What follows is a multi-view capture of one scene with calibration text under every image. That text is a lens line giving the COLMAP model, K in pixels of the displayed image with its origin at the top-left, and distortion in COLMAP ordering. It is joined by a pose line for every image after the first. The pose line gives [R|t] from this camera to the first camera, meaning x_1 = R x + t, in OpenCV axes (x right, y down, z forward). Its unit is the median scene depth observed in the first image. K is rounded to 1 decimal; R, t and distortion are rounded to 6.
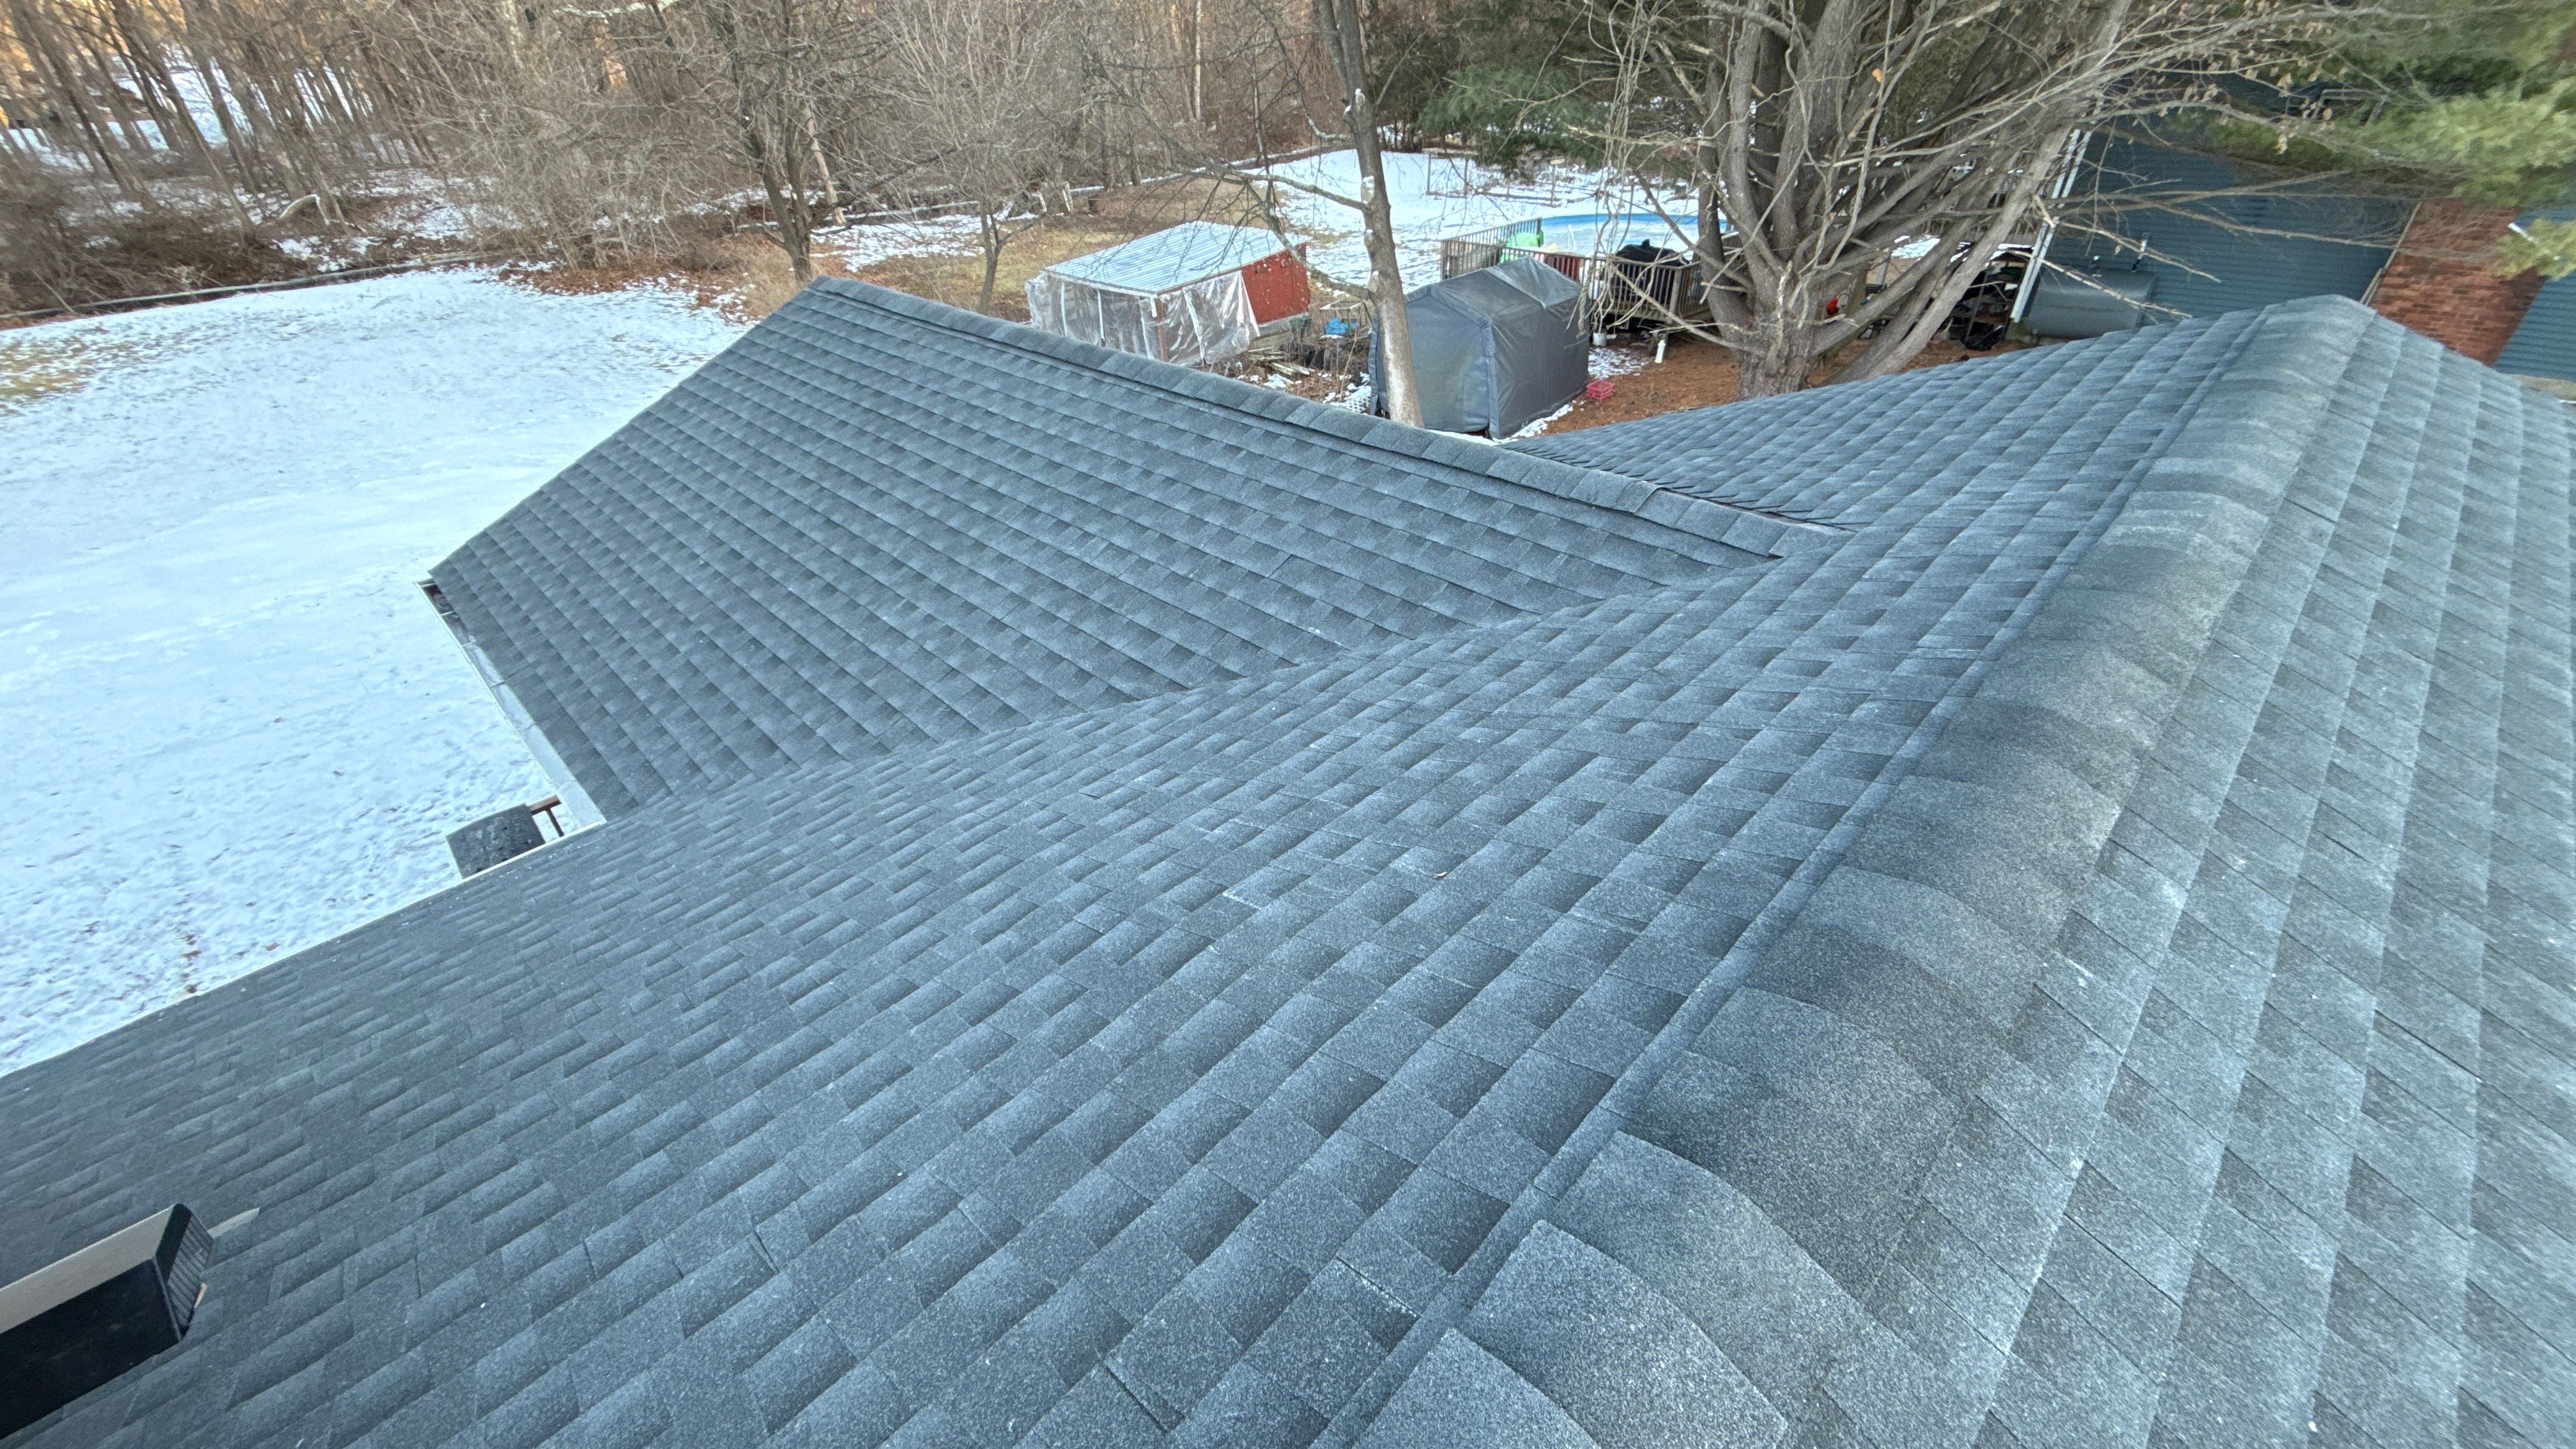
lens RADIAL K [[1051.4, 0, 1287.3], [0, 1051.4, 694.8], [0, 0, 1]] dist [0.007571, 0.000205]
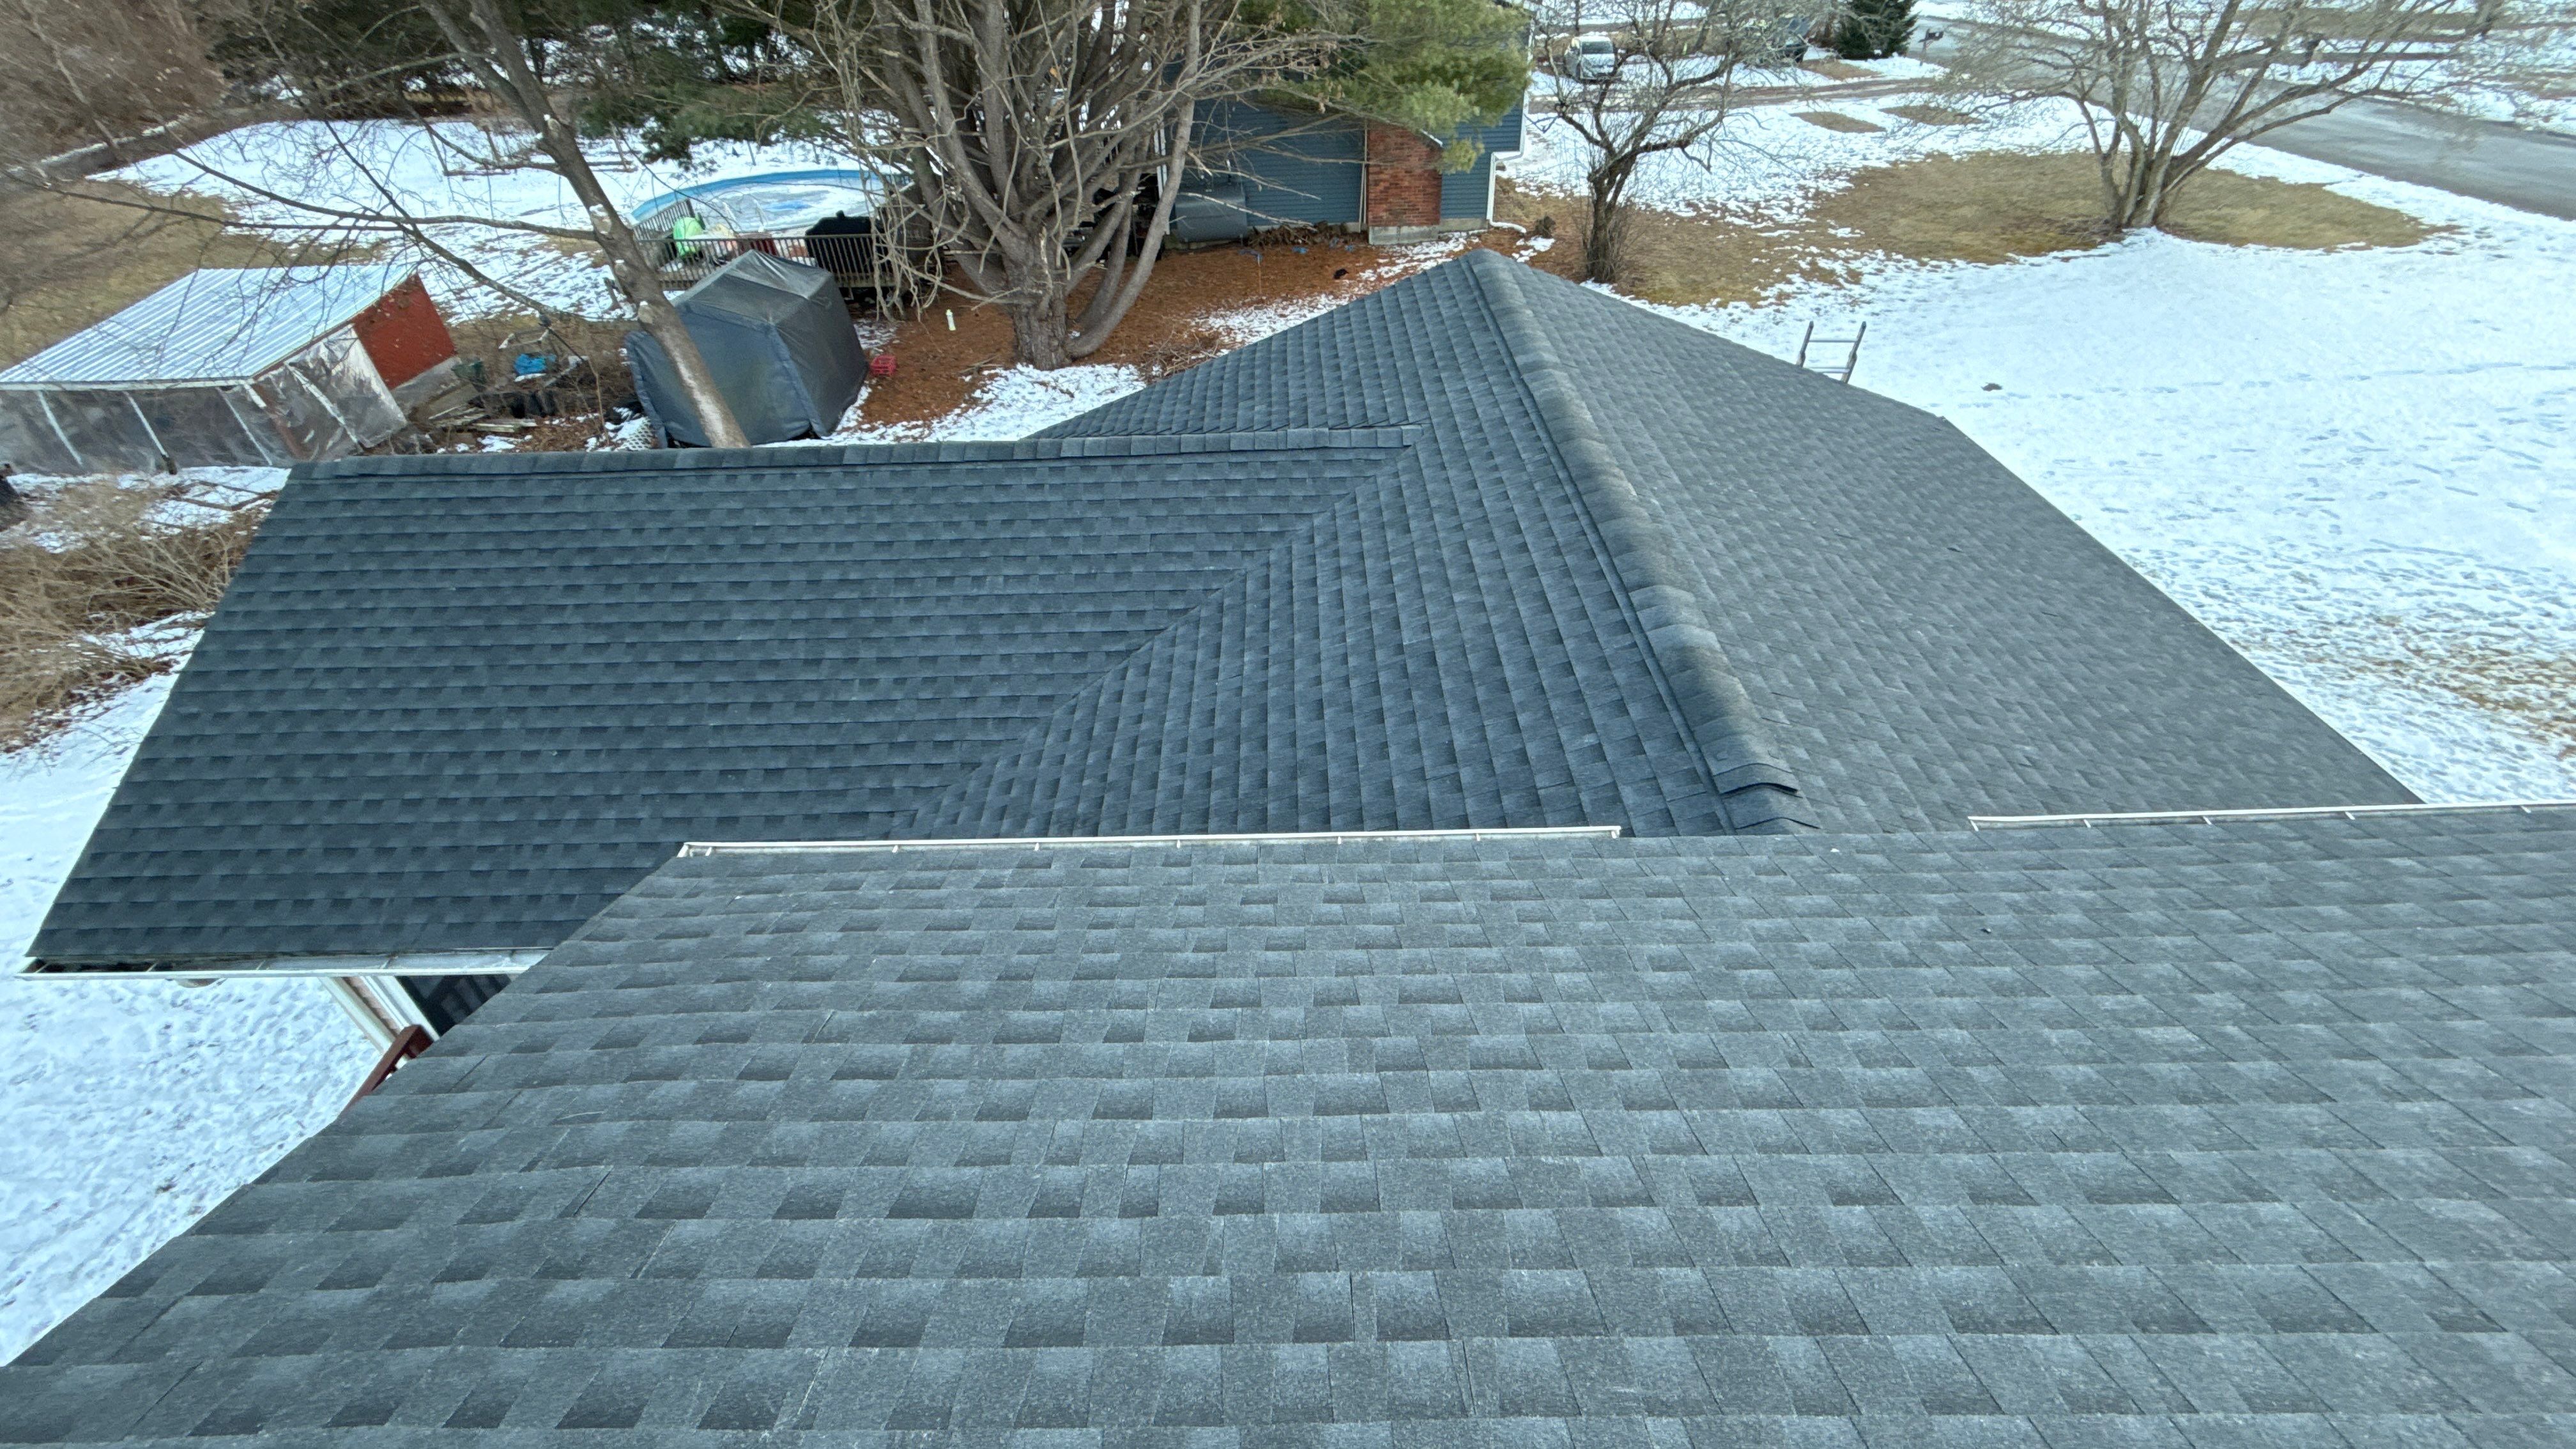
lens RADIAL K [[1145.5, 0, 1288.0], [0, 1145.5, 724.5], [0, 0, 1]] dist [-0.000989, -0.000652]
pose [[0.702497, -0.416111, 0.577365, -0.237279], [0.382690, 0.904856, 0.186506, -0.029313], [-0.600039, 0.089932, 0.794900, -0.110681]]
